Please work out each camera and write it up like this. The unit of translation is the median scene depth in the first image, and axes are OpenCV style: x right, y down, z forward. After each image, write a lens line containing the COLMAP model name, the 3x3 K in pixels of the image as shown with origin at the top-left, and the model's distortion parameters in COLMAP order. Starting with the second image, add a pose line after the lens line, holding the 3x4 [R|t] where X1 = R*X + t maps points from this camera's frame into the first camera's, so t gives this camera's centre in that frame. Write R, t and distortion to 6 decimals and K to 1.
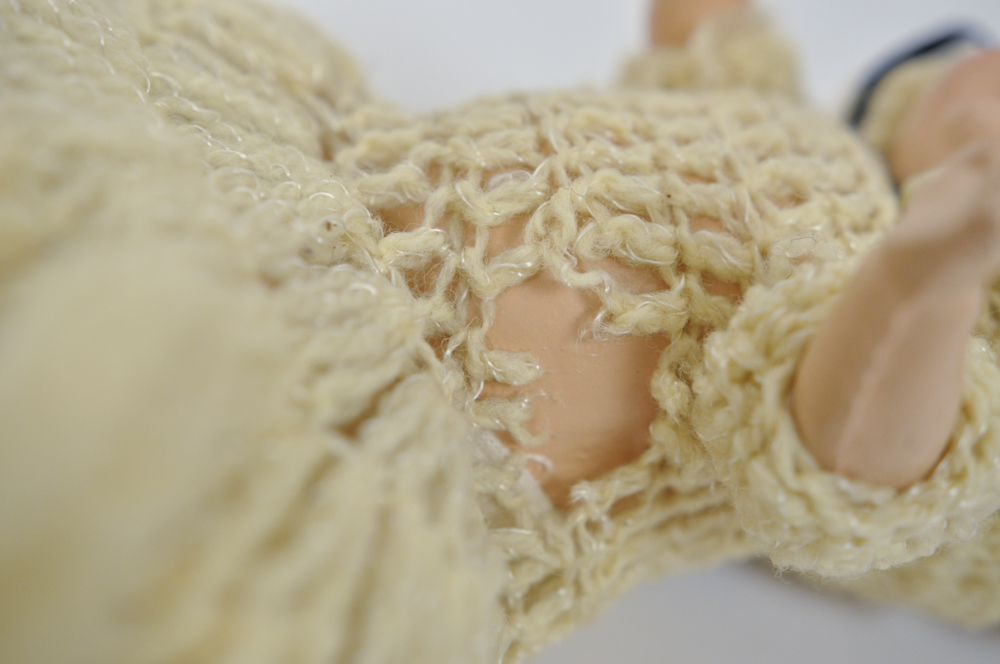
lens RADIAL K [[1510.1, 0, 500.0], [0, 1510.1, 332.0], [0, 0, 1]] dist [0.095272, -0.052698]
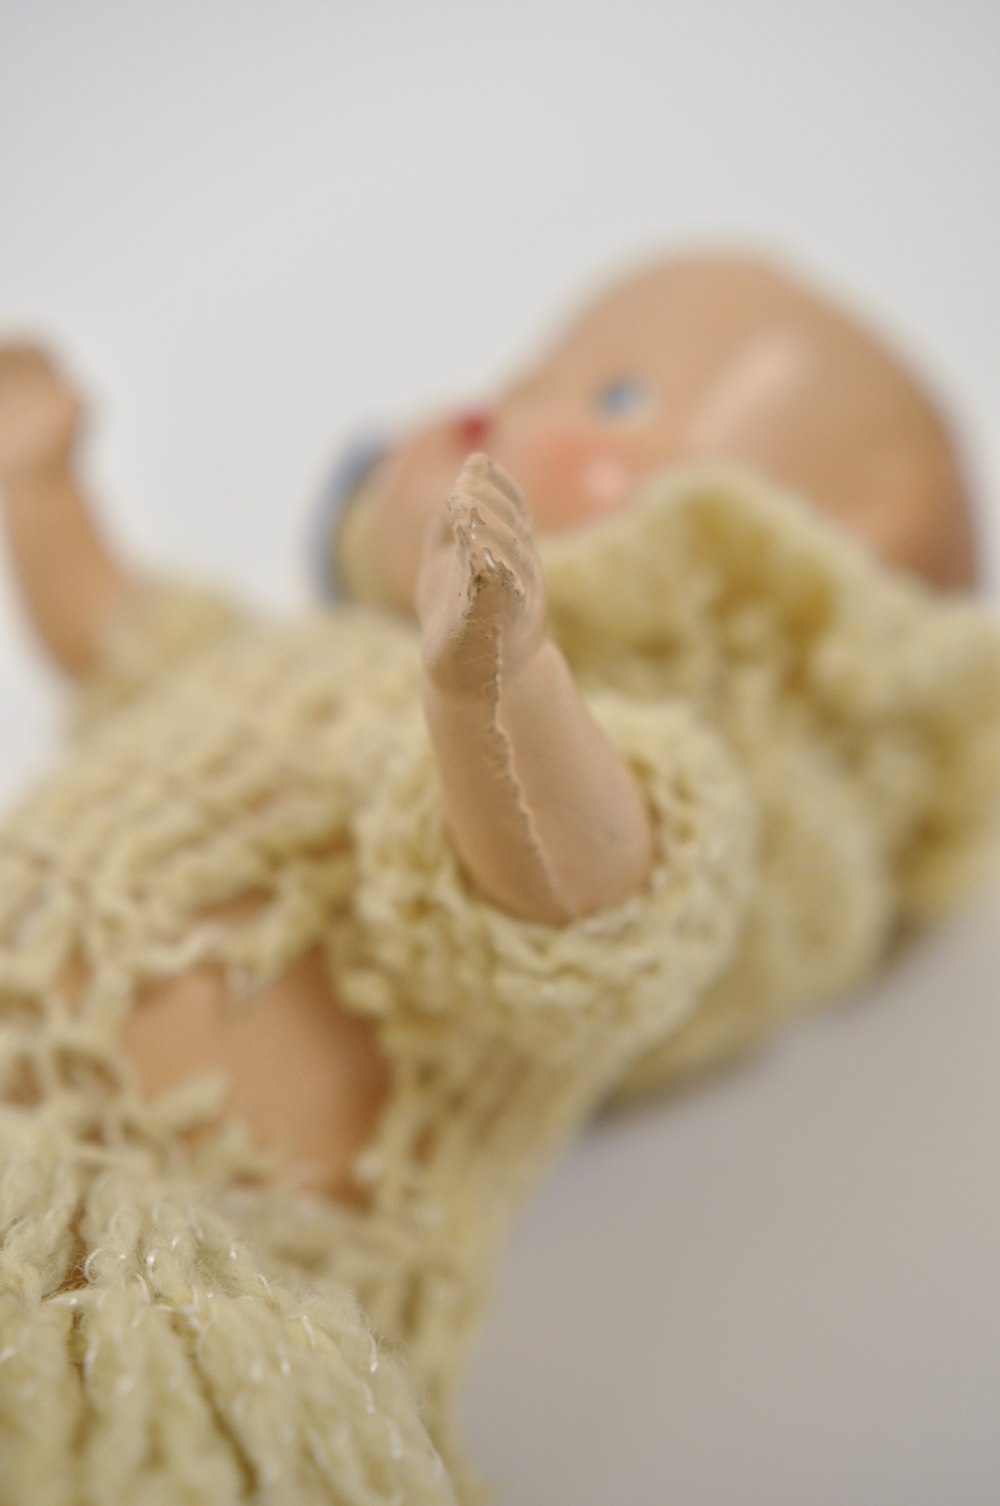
lens RADIAL K [[2274.2, 0, 500.0], [0, 2274.2, 753.0], [0, 0, 1]] dist [0.095272, -0.052698]
pose [[0.742529, -0.628739, 0.230952, -0.035259], [0.657697, 0.749674, -0.073651, 0.085345], [-0.126832, 0.206585, 0.970173, -0.203892]]
